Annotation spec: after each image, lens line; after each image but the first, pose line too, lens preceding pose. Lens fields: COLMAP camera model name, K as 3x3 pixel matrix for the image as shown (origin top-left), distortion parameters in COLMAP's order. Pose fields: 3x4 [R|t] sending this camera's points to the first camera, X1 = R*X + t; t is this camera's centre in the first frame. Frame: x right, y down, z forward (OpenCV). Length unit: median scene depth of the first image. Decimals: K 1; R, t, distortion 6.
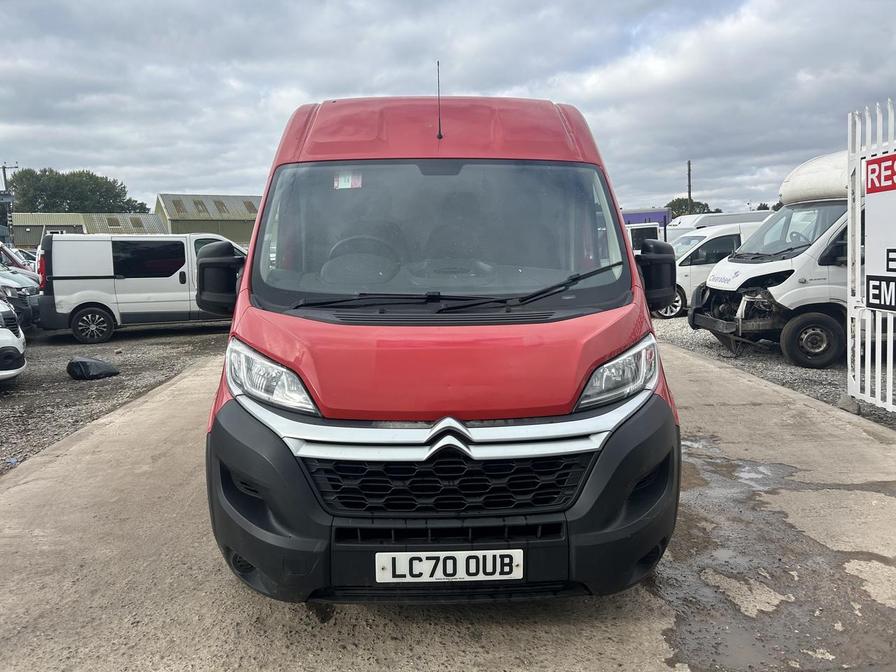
lens RADIAL K [[672.5, 0, 443.3], [0, 672.5, 323.2], [0, 0, 1]] dist [0.045816, -0.056377]
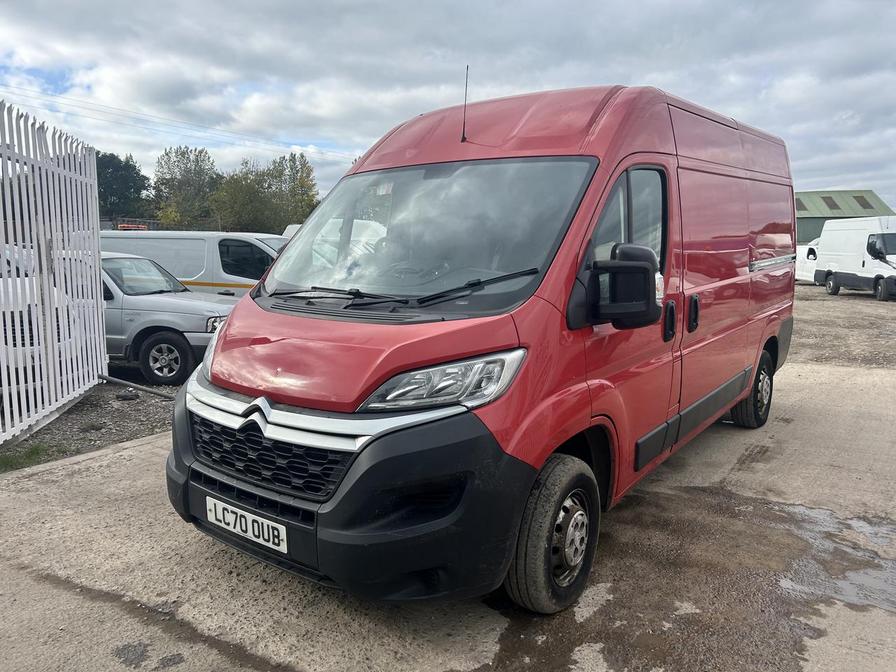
lens RADIAL K [[672.5, 0, 443.3], [0, 672.5, 323.2], [0, 0, 1]] dist [0.045816, -0.056377]
pose [[0.770148, 0.083487, -0.632378, 0.968400], [-0.084469, 0.996015, 0.028624, -0.043222], [0.632247, 0.031372, 0.774131, 0.307591]]
